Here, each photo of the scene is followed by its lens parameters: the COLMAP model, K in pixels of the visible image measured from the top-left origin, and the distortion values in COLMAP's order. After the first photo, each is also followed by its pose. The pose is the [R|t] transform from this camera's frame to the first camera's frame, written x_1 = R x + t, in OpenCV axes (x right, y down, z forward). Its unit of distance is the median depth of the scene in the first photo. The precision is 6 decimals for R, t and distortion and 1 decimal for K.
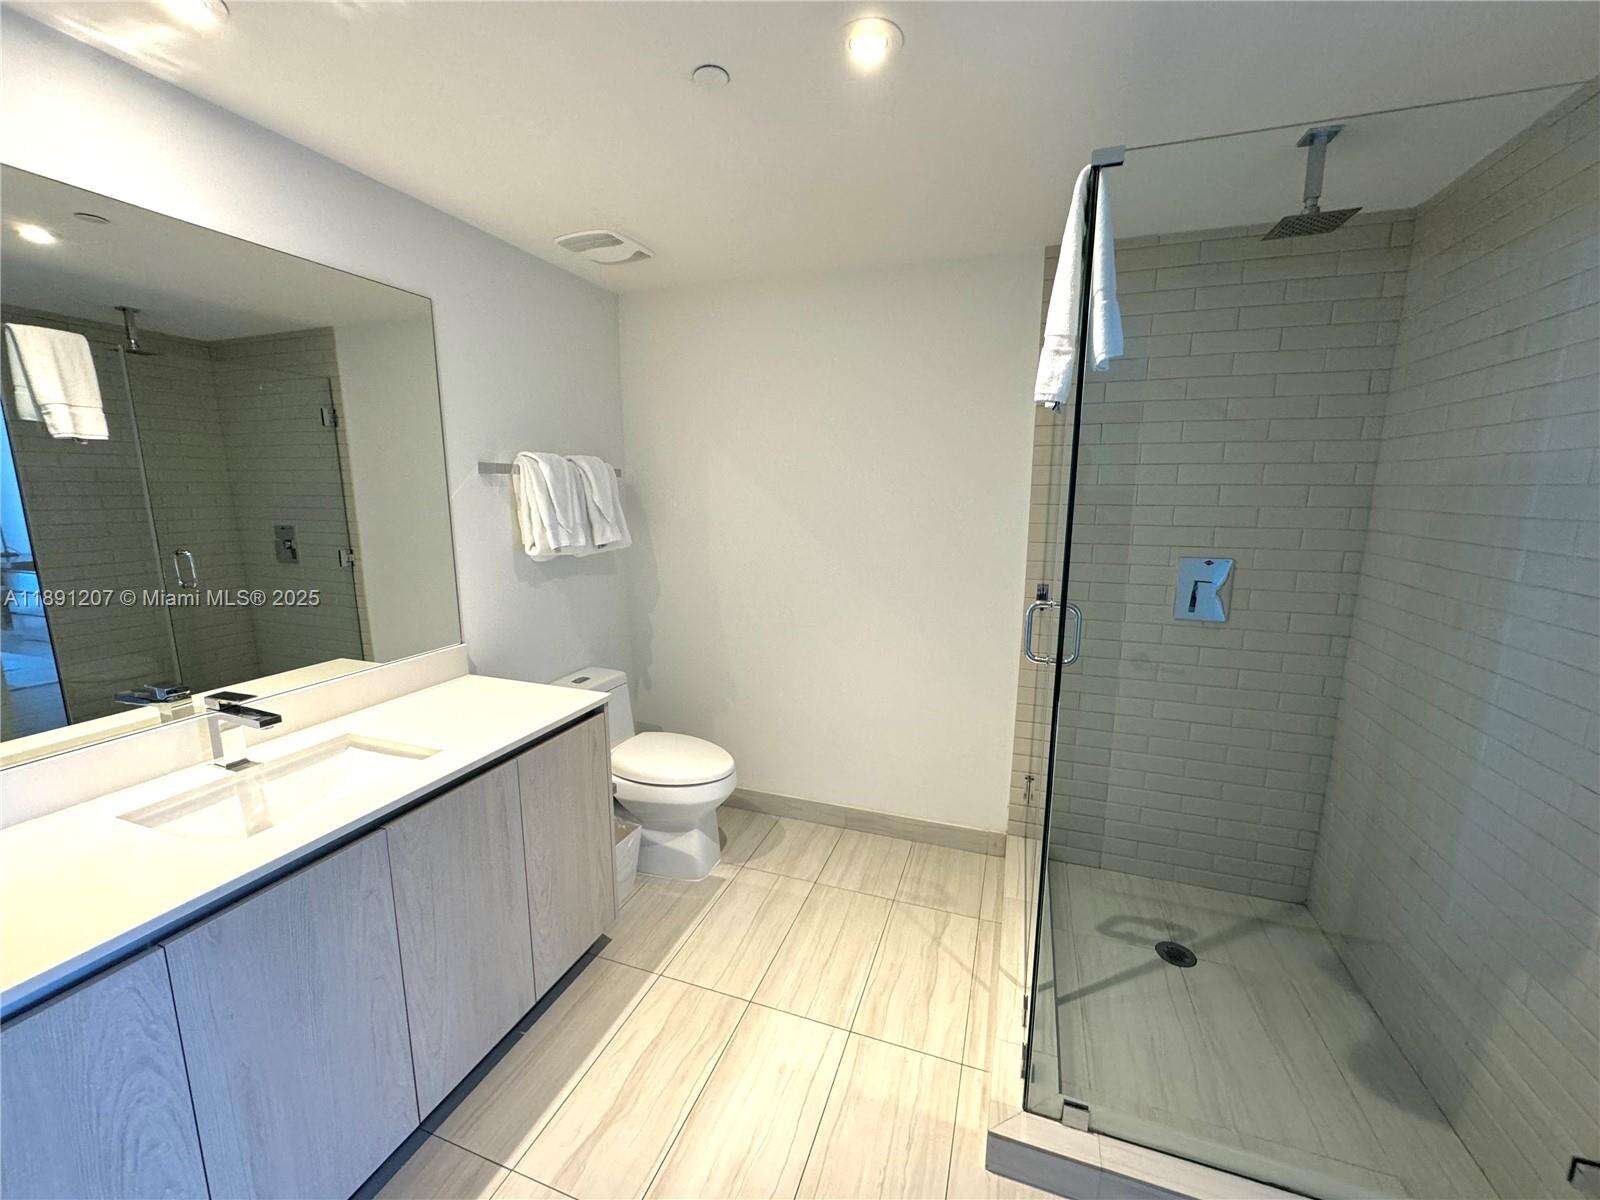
lens RADIAL K [[637.1, 0, 803.3], [0, 637.1, 597.0], [0, 0, 1]] dist [0.001238, 0.000148]
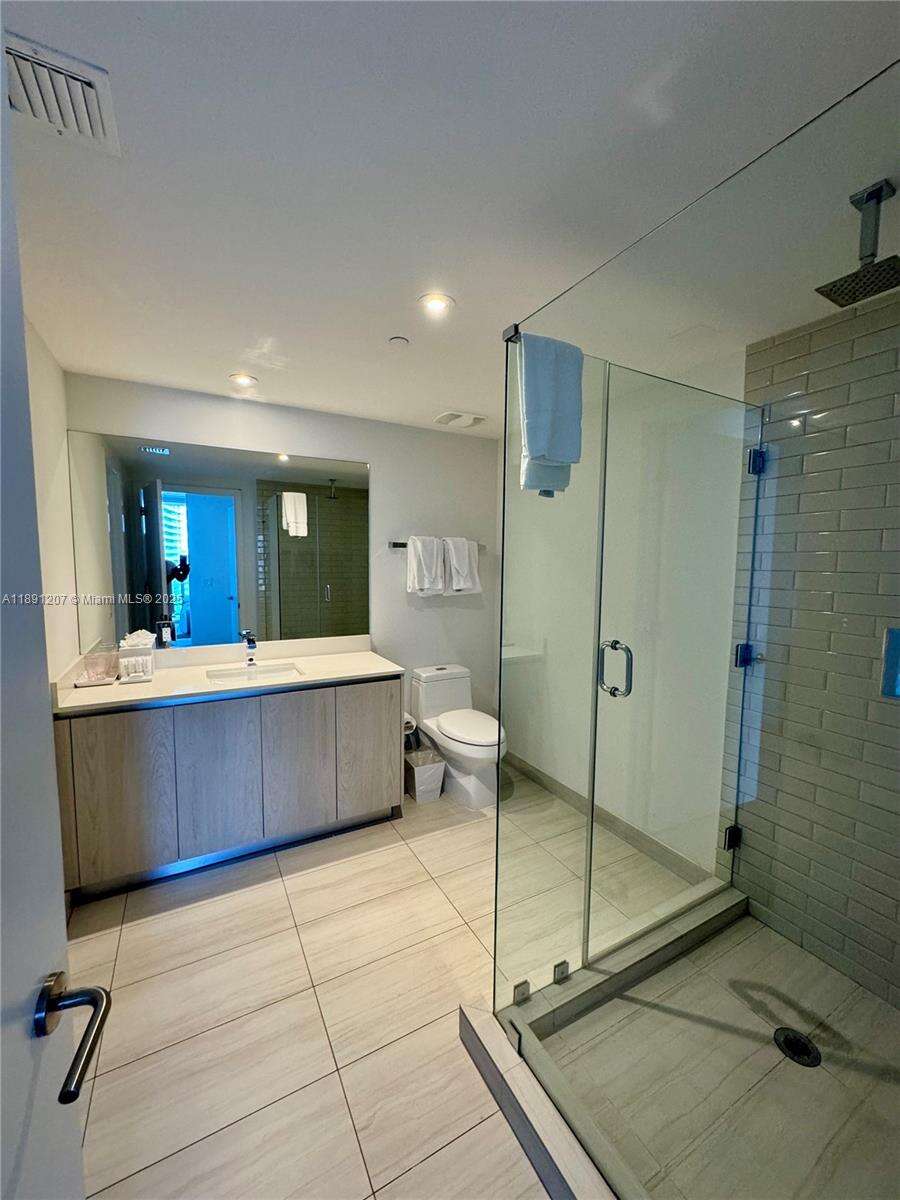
lens RADIAL K [[477.8, 0, 454.0], [0, 477.8, 601.2], [0, 0, 1]] dist [0.001238, 0.000148]
pose [[0.744901, 0.062292, -0.664260, 0.580553], [-0.120982, 0.991737, -0.042667, 0.003723], [0.656114, 0.112146, 0.746283, 0.068641]]
